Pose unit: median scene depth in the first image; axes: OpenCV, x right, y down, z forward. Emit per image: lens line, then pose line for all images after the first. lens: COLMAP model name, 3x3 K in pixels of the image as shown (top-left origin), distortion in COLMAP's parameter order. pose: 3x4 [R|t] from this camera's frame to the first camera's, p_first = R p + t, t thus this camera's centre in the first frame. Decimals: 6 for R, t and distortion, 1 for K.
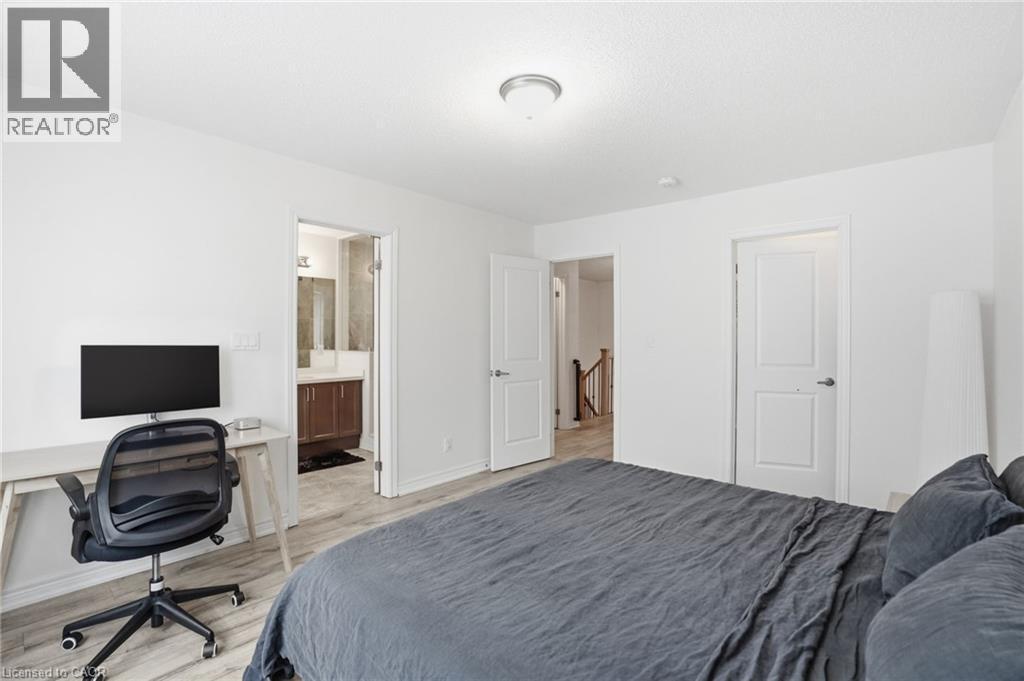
lens RADIAL K [[479.0, 0, 512.0], [0, 479.0, 340.5], [0, 0, 1]] dist [-0.012208, 0.000846]
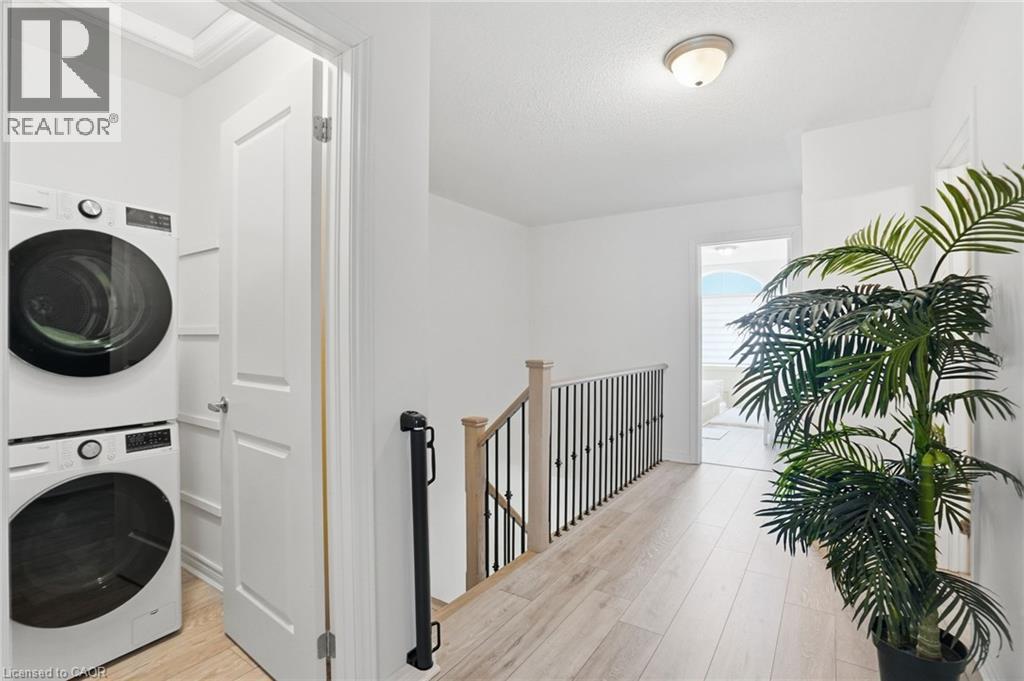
lens RADIAL K [[479.0, 0, 512.0], [0, 479.0, 340.5], [0, 0, 1]] dist [-0.012208, 0.000846]
pose [[0.994491, -0.002996, 0.104782, 0.138411], [0.002440, 0.999982, 0.005430, 0.001513], [-0.104797, -0.005145, 0.994480, 0.660605]]
